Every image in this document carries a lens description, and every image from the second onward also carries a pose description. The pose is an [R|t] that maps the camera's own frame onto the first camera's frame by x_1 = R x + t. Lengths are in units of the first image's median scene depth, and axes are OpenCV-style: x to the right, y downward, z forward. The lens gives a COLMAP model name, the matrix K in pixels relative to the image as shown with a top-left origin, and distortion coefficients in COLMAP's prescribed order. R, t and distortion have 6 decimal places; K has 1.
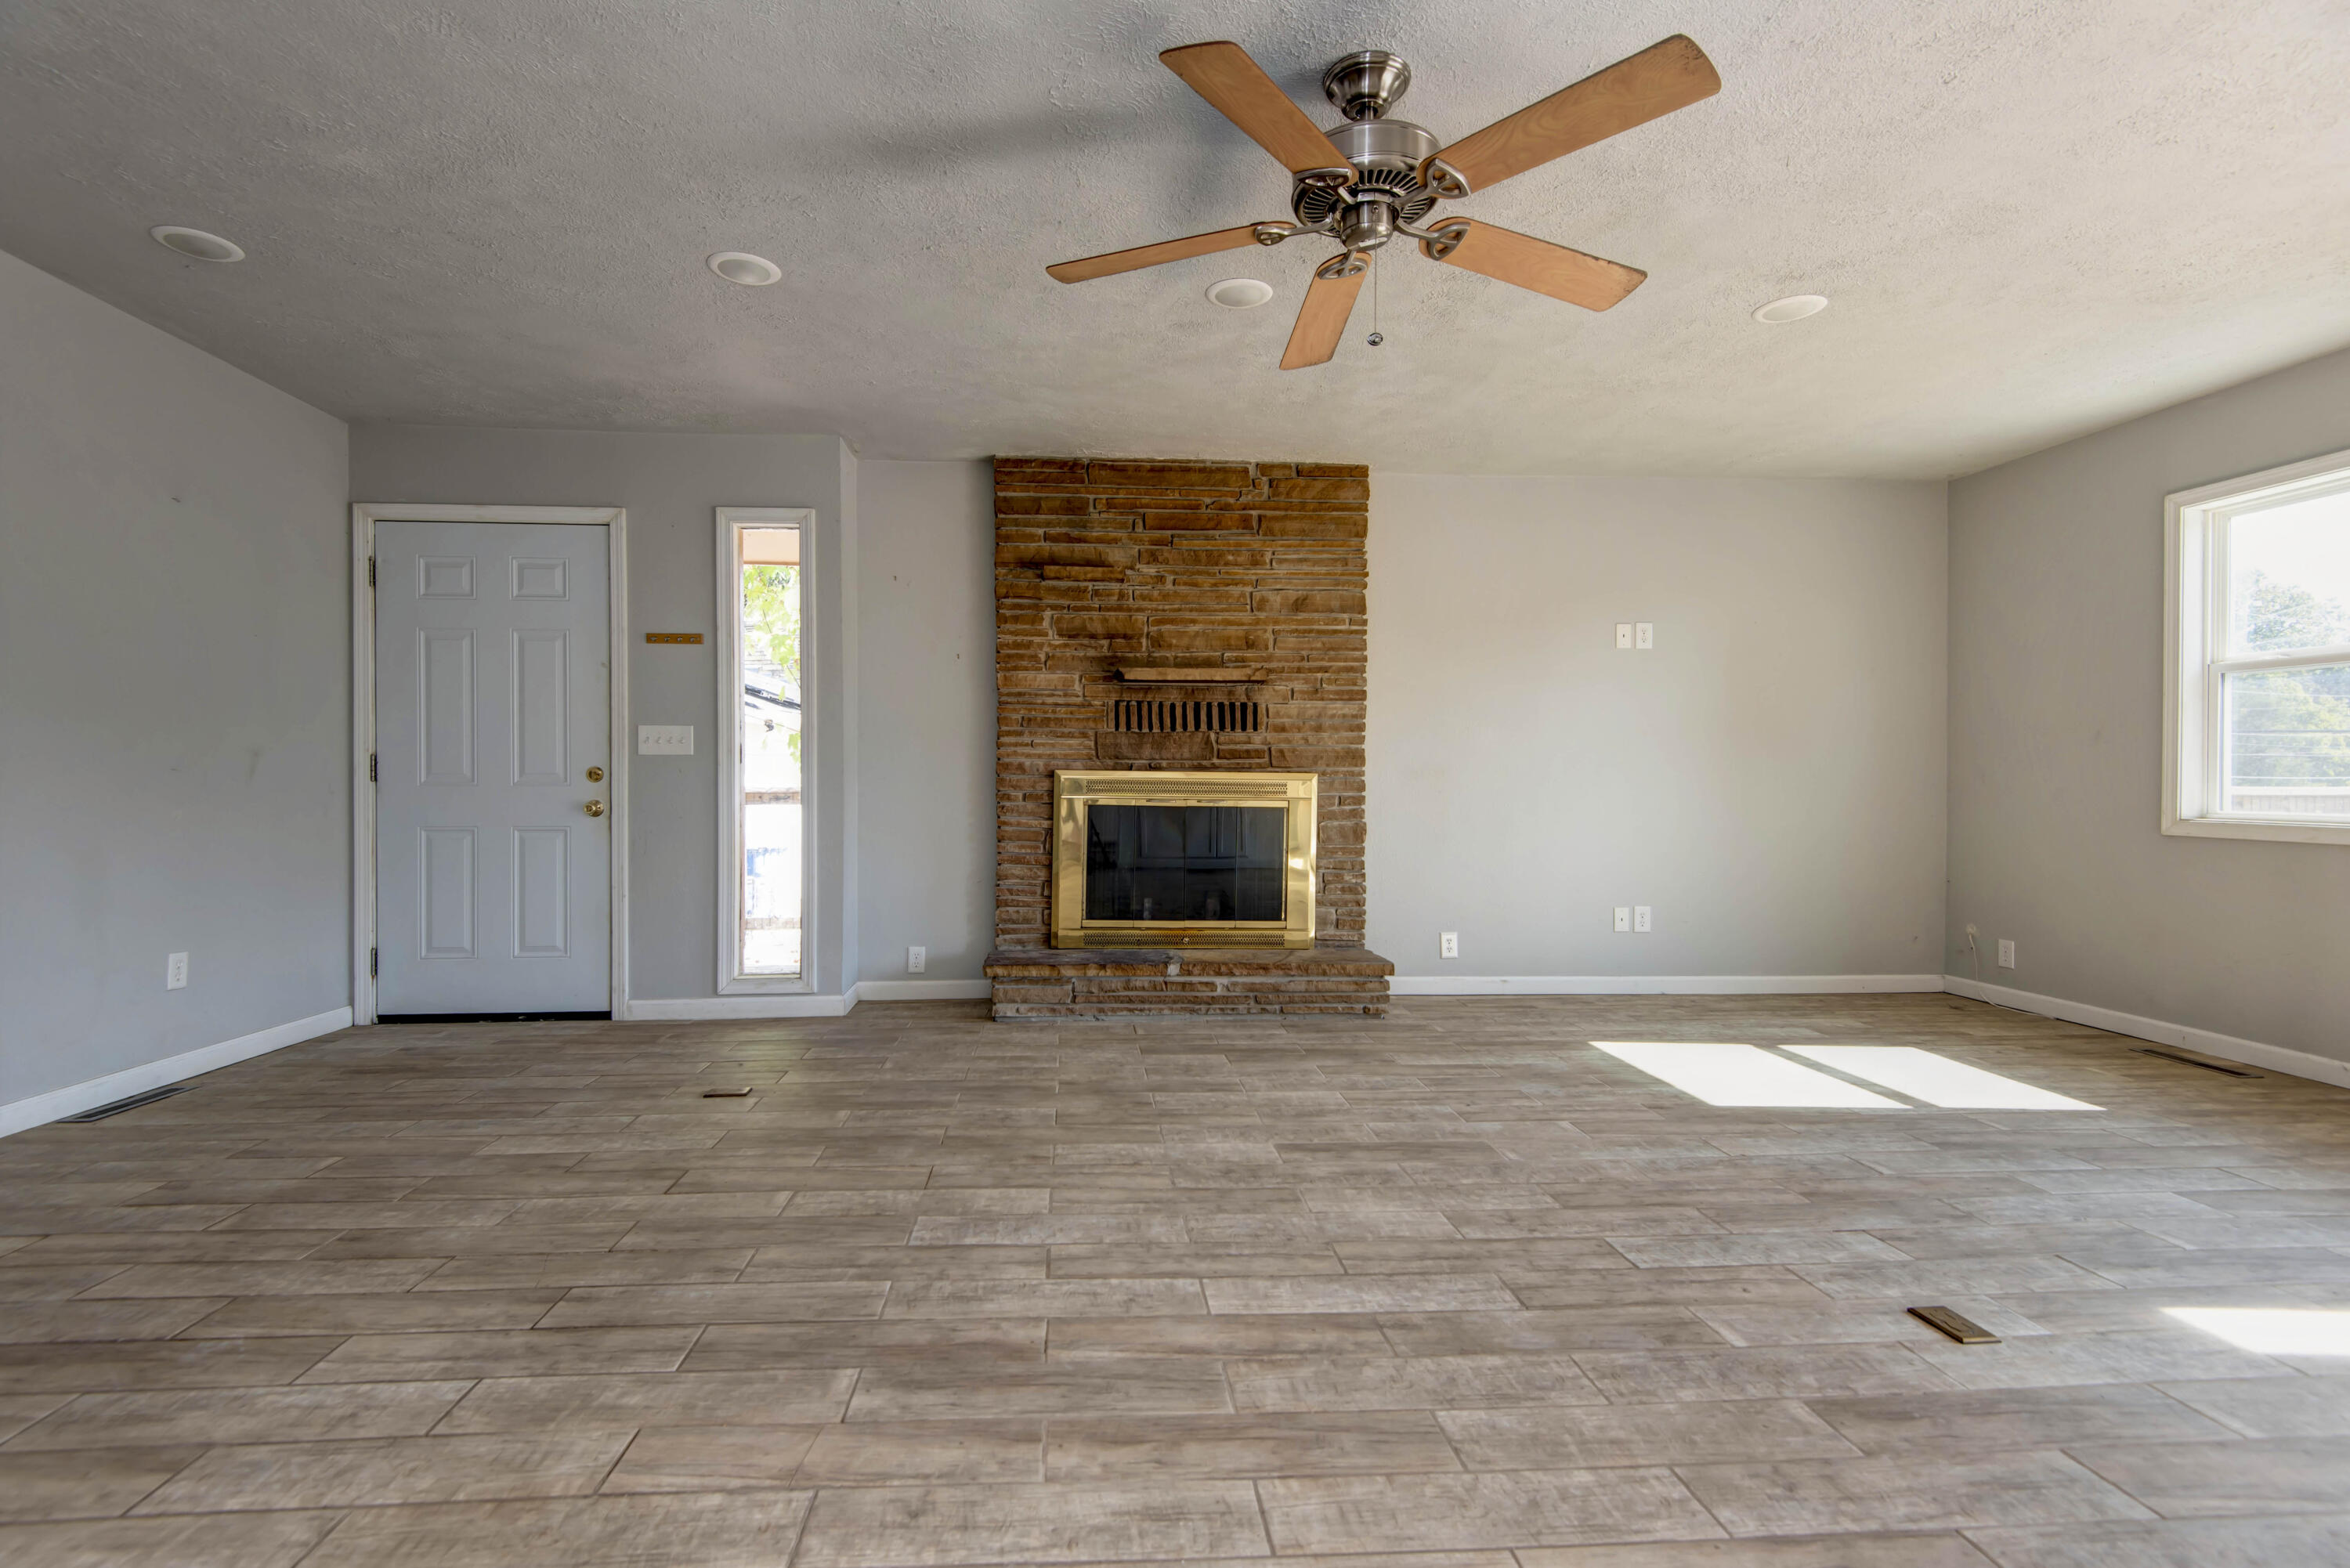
lens RADIAL K [[1091.3, 0, 1180.8], [0, 1091.3, 778.5], [0, 0, 1]] dist [0.021728, -0.010161]
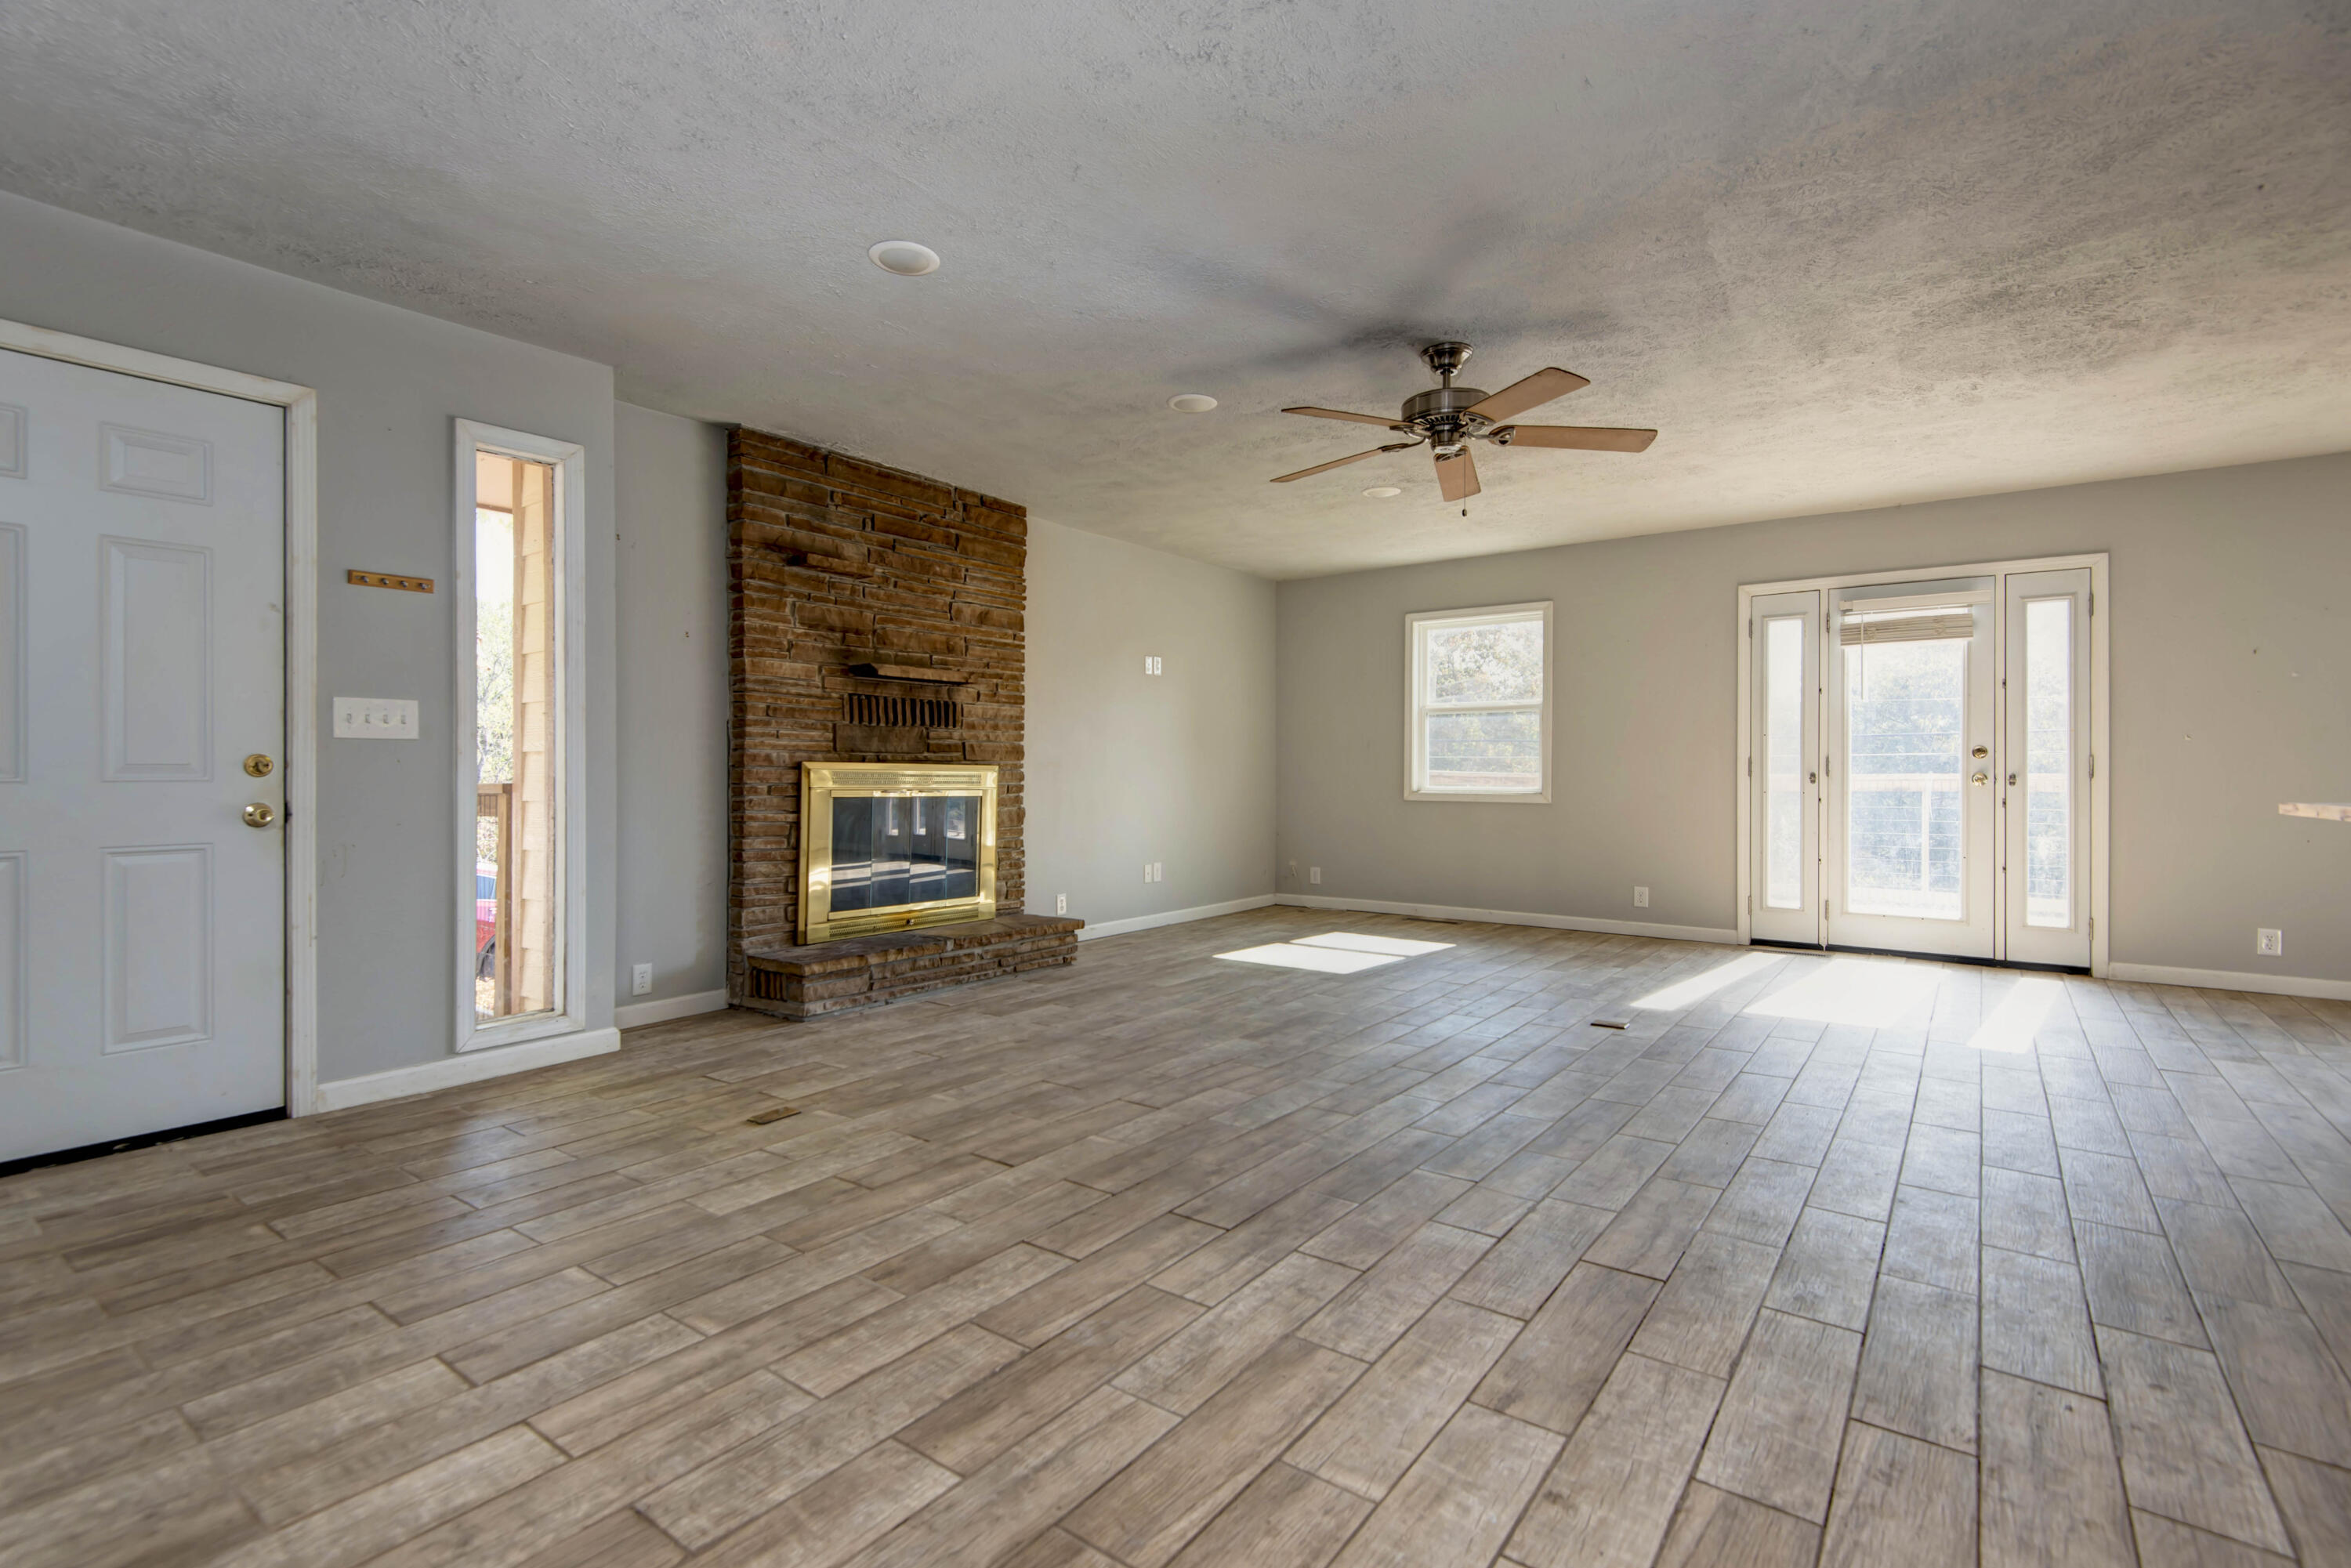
lens RADIAL K [[1091.8, 0, 1164.0], [0, 1091.8, 767.0], [0, 0, 1]] dist [0.021728, -0.010161]
pose [[0.650496, 0.001247, 0.759508, -0.684854], [0.000061, 0.999999, -0.001693, -0.001636], [-0.759509, 0.001148, 0.650495, 0.122234]]
